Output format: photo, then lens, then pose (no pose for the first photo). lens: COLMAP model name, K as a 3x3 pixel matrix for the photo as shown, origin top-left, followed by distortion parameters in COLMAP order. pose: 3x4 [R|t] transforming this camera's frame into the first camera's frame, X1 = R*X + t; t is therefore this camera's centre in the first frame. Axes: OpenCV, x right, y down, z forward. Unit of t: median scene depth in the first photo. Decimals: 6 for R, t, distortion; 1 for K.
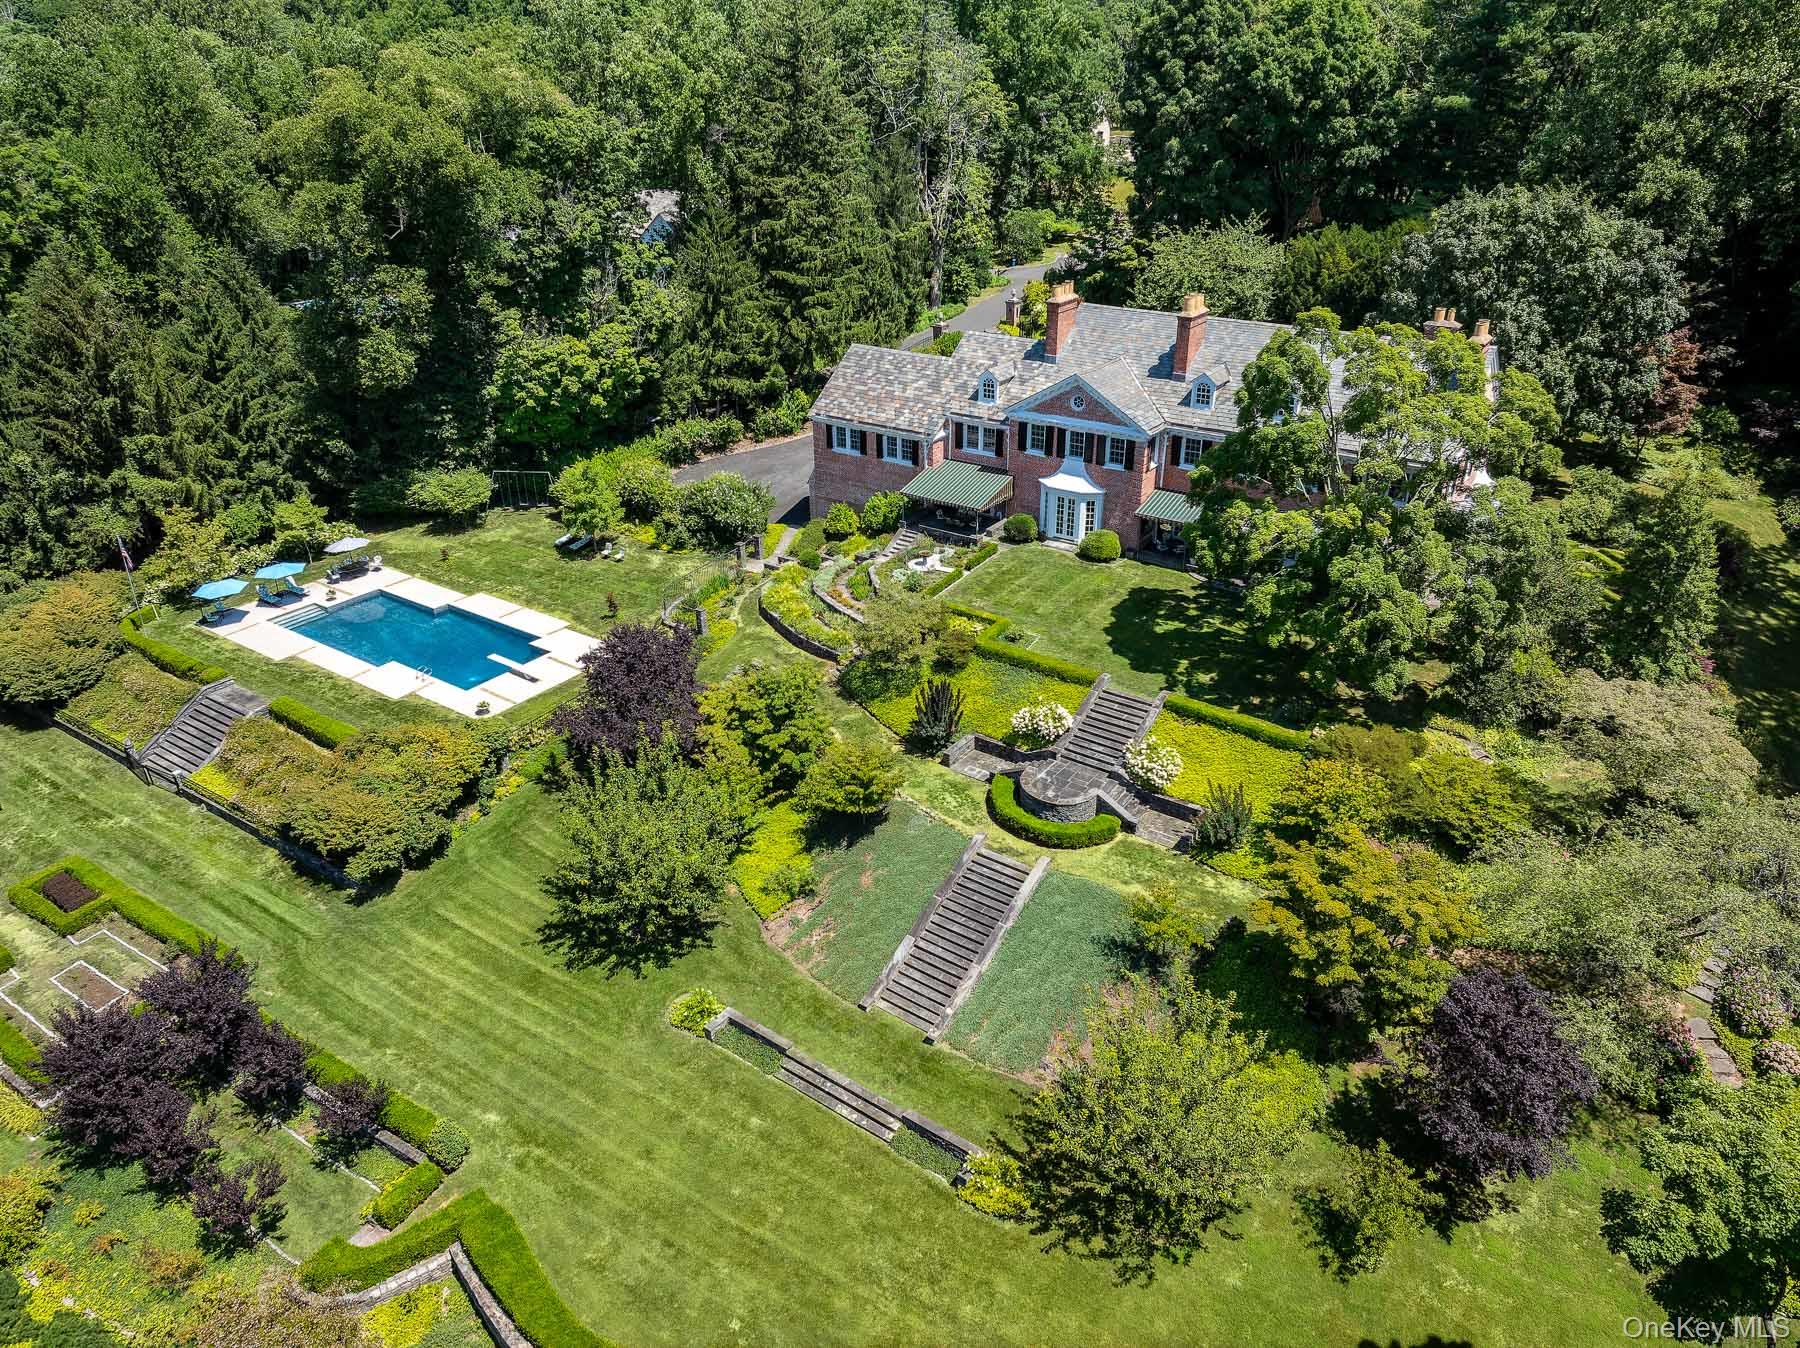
lens RADIAL K [[1235.5, 0, 905.3], [0, 1235.5, 665.0], [0, 0, 1]] dist [0.010146, -0.006754]
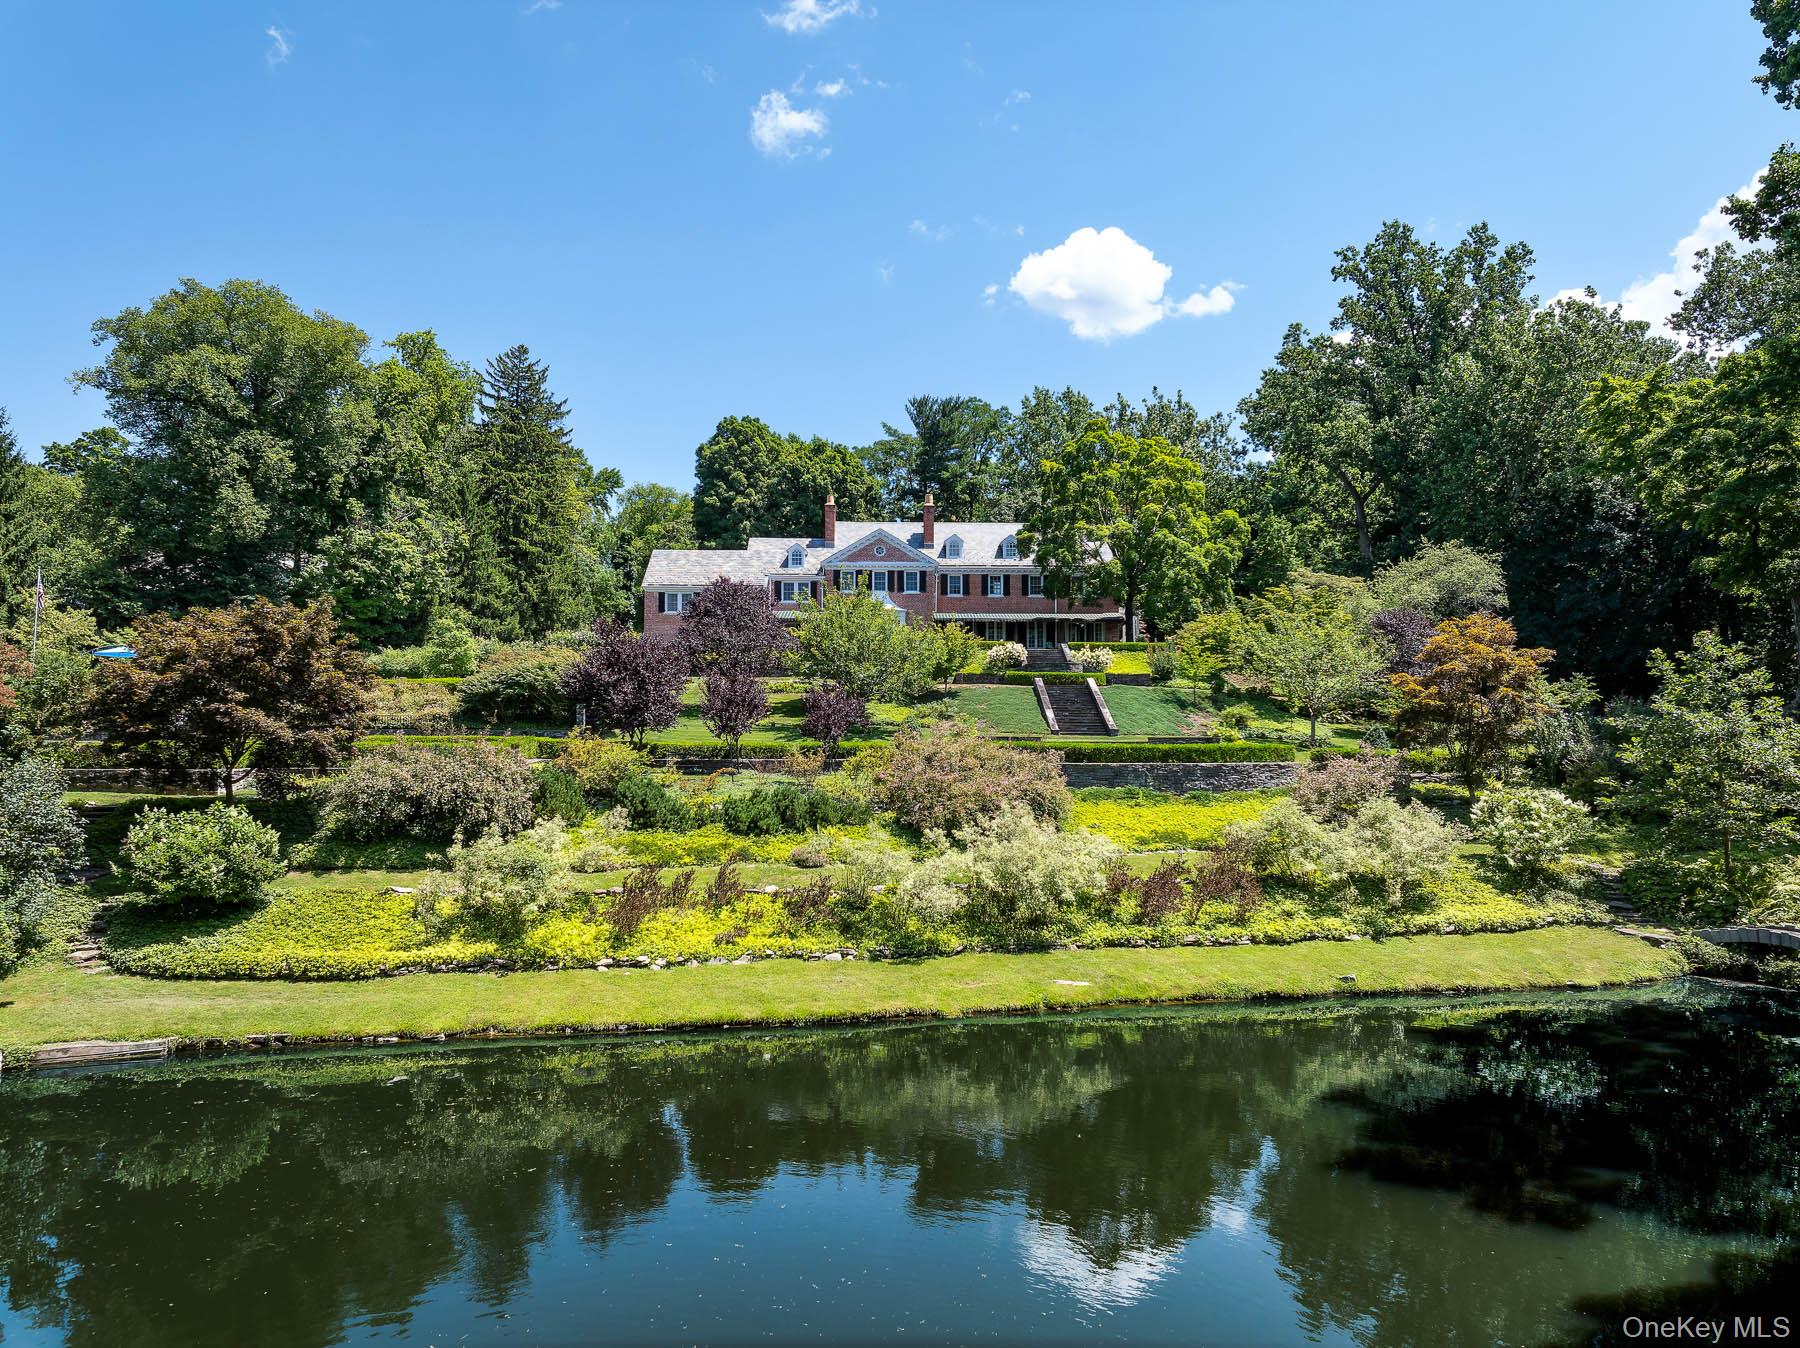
lens RADIAL K [[1235.5, 0, 900.3], [0, 1235.5, 682.5], [0, 0, 1]] dist [0.010146, -0.006754]
pose [[0.813510, 0.038231, 0.580293, -0.626879], [0.251373, 0.876688, -0.410158, 0.482778], [-0.524416, 0.479538, 0.703584, 0.066208]]
